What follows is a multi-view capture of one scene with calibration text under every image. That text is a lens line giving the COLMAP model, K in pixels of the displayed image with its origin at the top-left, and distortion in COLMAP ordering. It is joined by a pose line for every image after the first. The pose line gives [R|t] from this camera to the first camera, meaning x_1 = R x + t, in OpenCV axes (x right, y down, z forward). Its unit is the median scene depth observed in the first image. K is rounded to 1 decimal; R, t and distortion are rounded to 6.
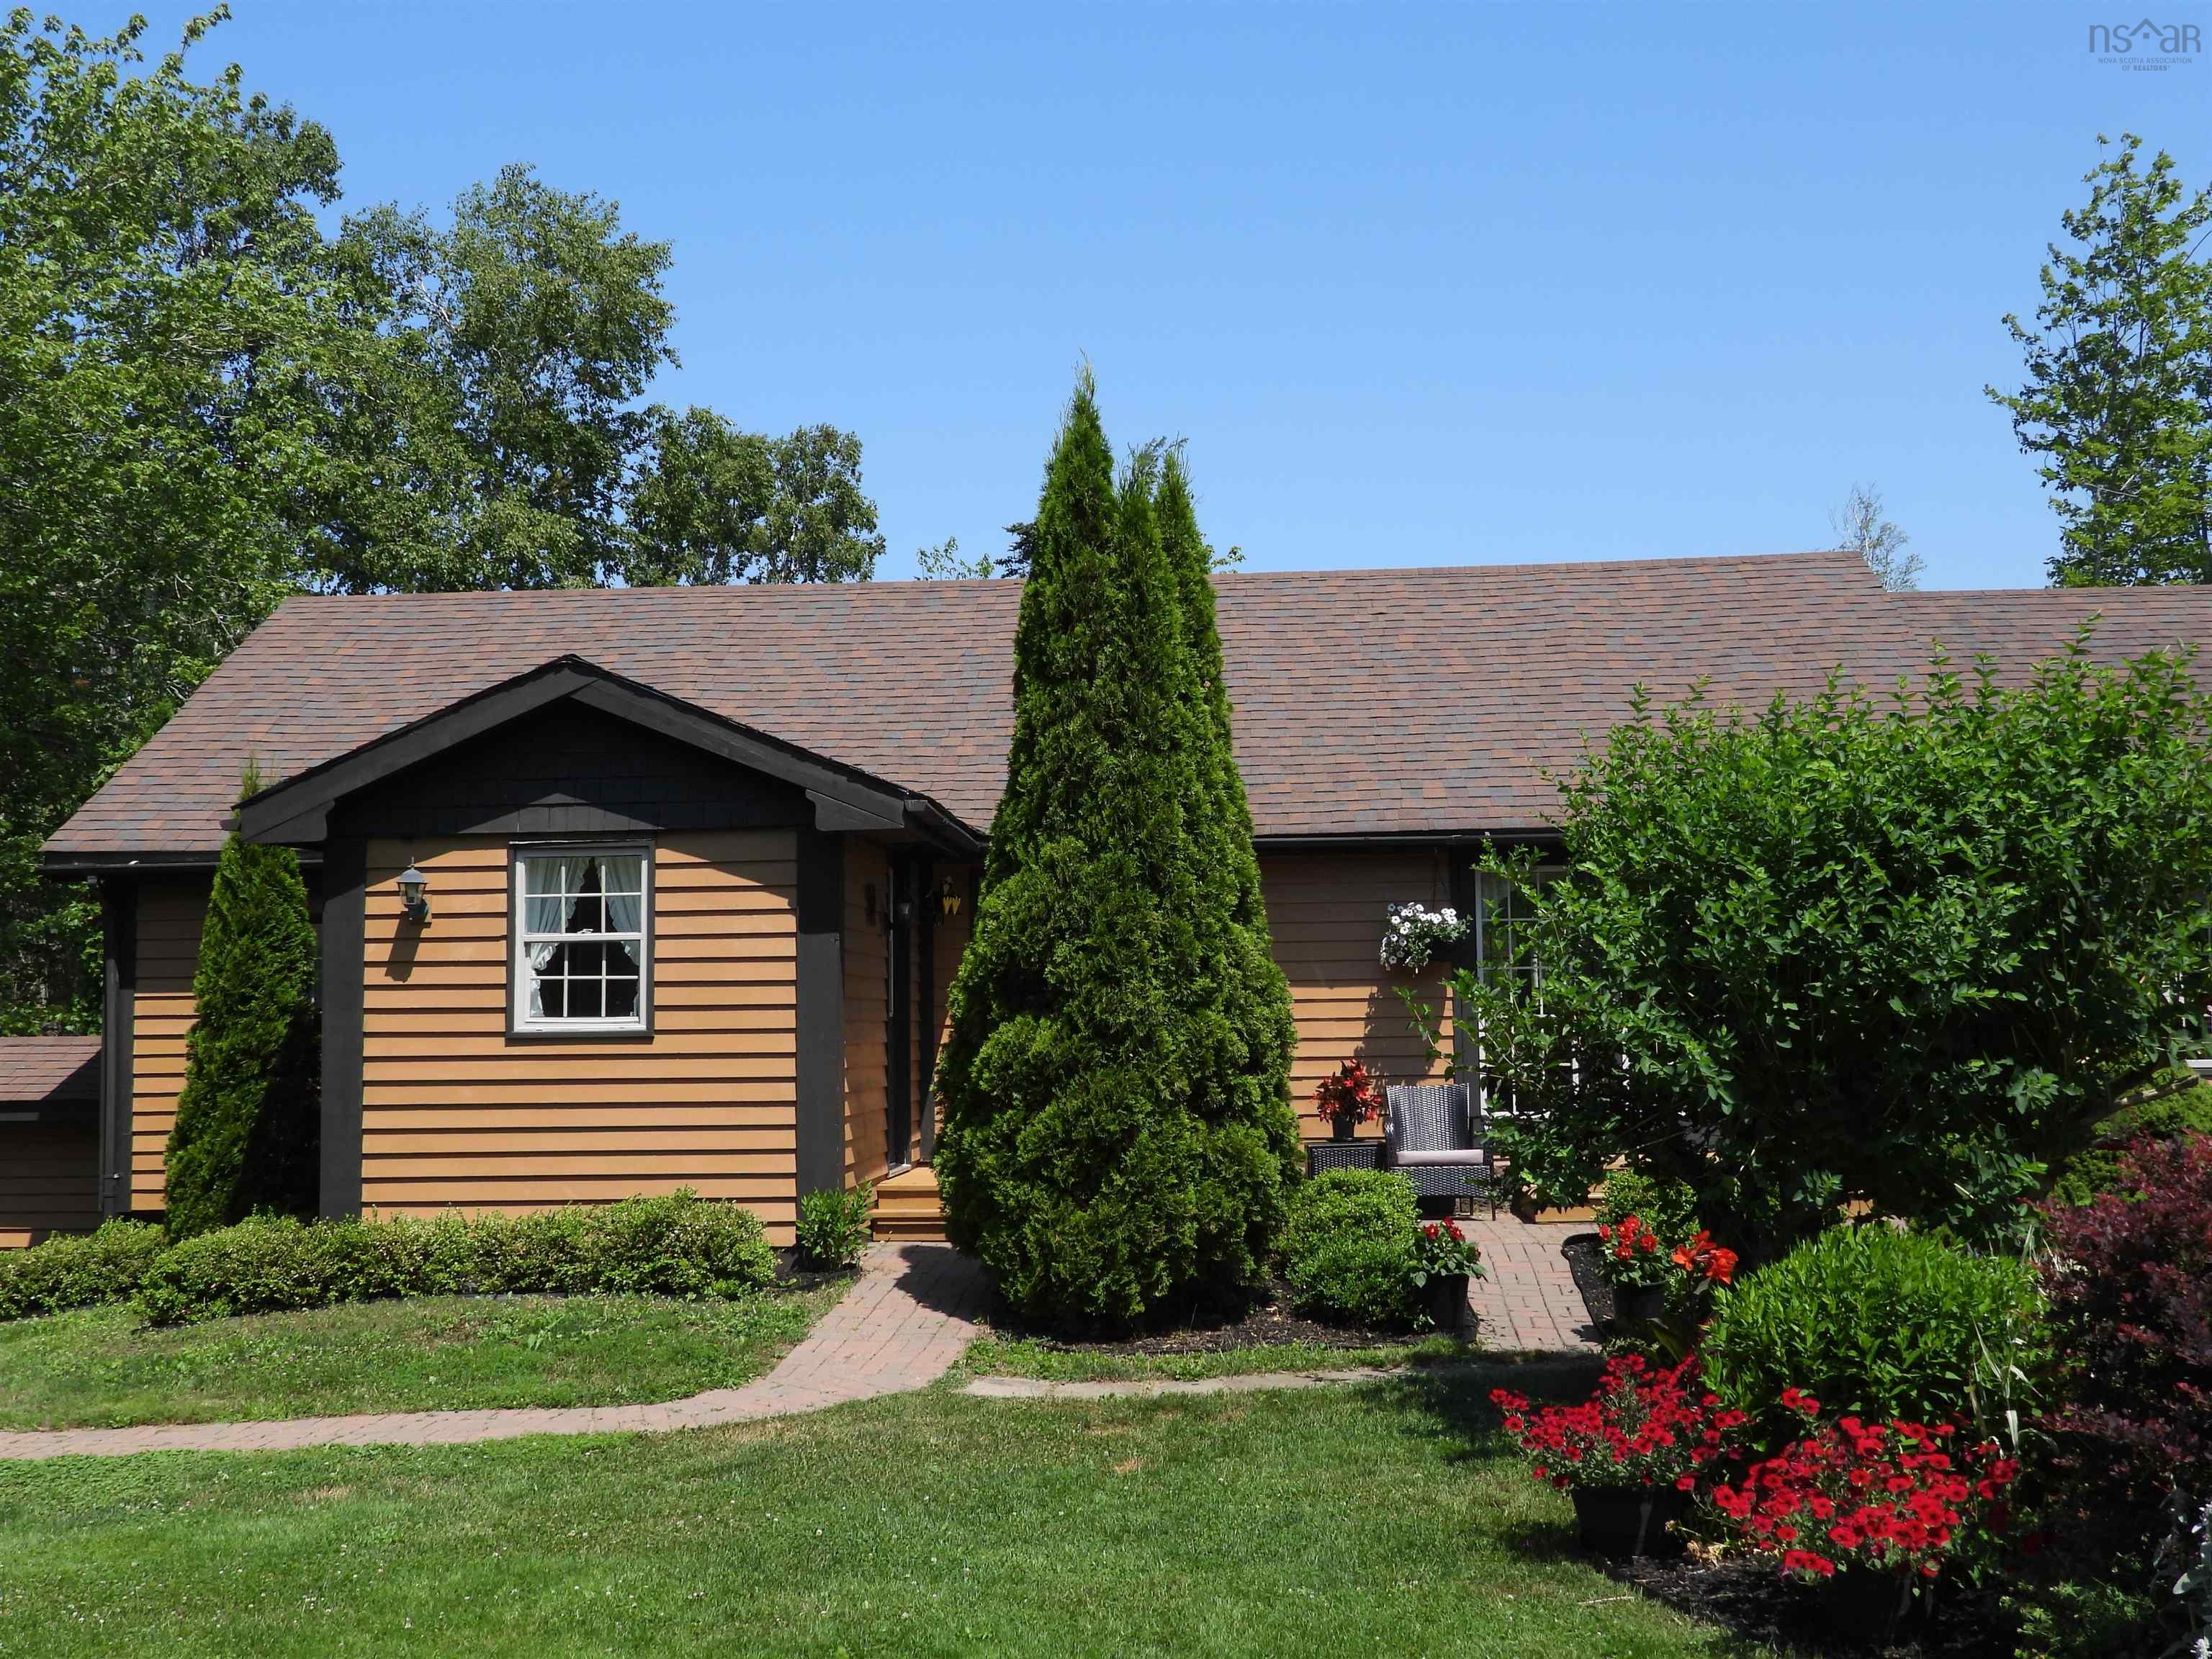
lens RADIAL K [[2466.1, 0, 1106.0], [0, 2466.1, 829.5], [0, 0, 1]] dist [-0.010717, 0.012322]
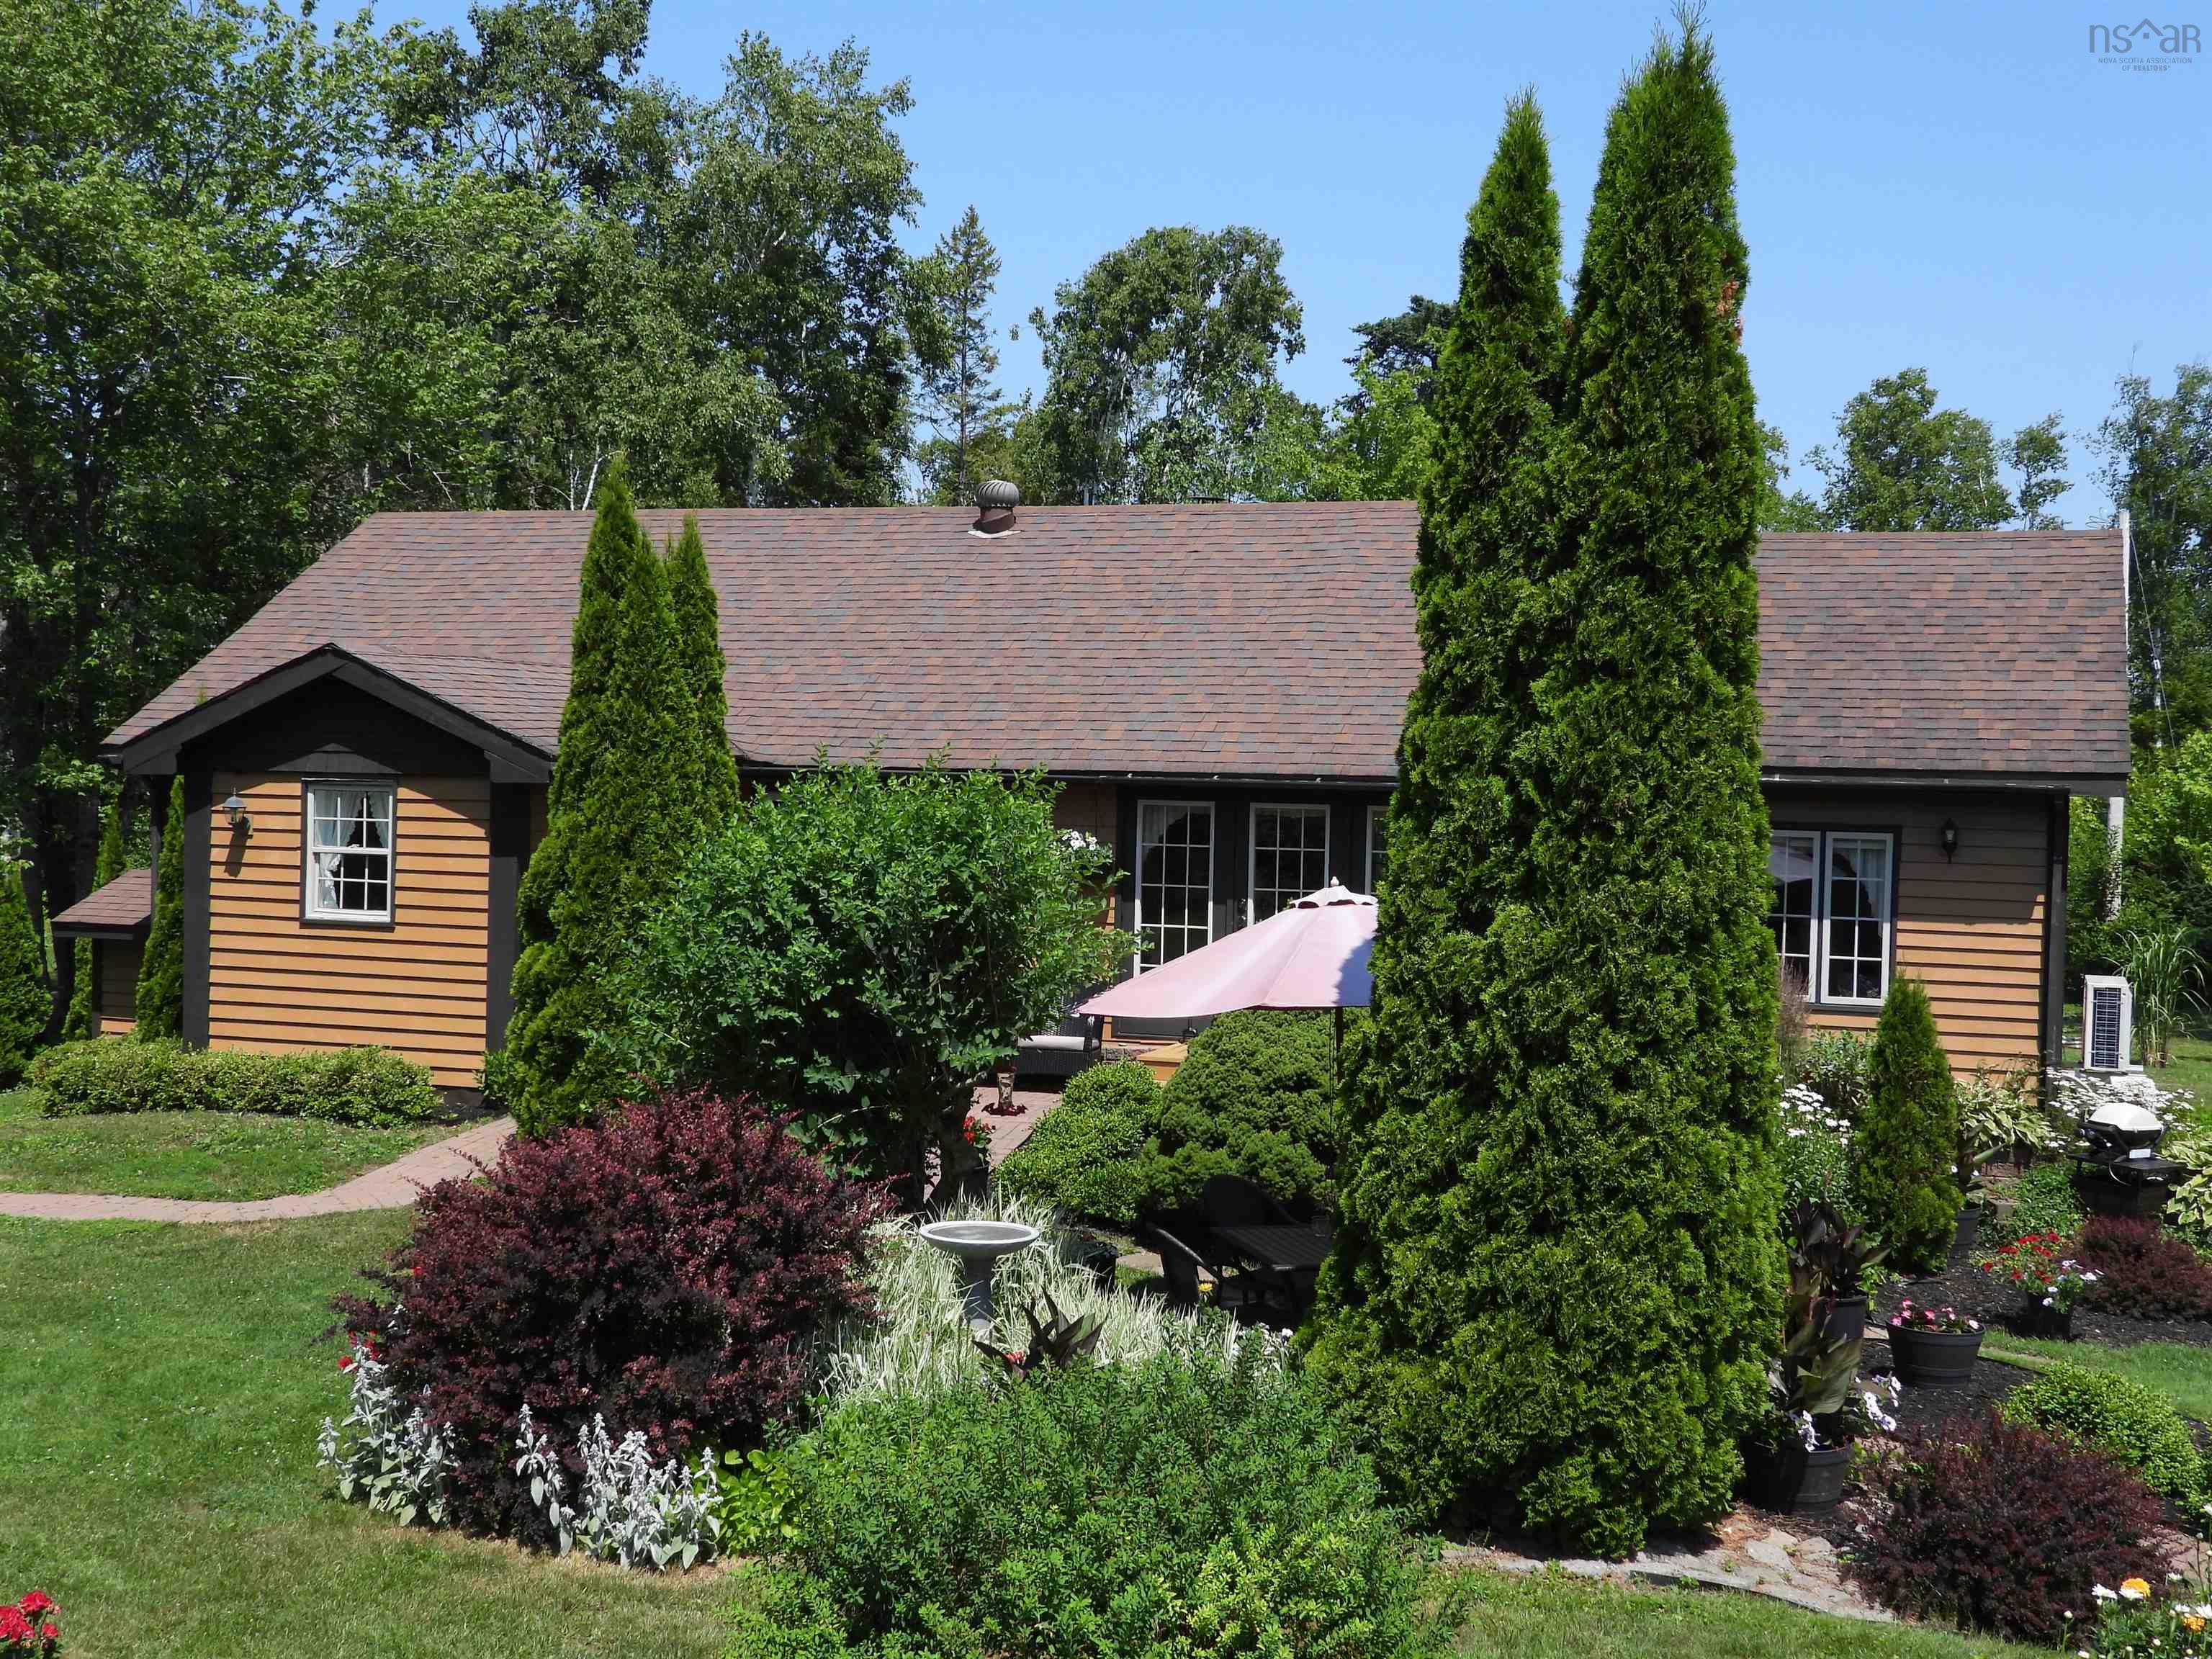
lens RADIAL K [[2652.0, 0, 1106.0], [0, 2652.0, 829.5], [0, 0, 1]] dist [-0.000714, -0.008876]
pose [[0.965363, 0.041266, -0.257628, 0.564759], [-0.014023, 0.994192, 0.106701, -0.129563], [0.260534, -0.099393, 0.960335, -0.285931]]
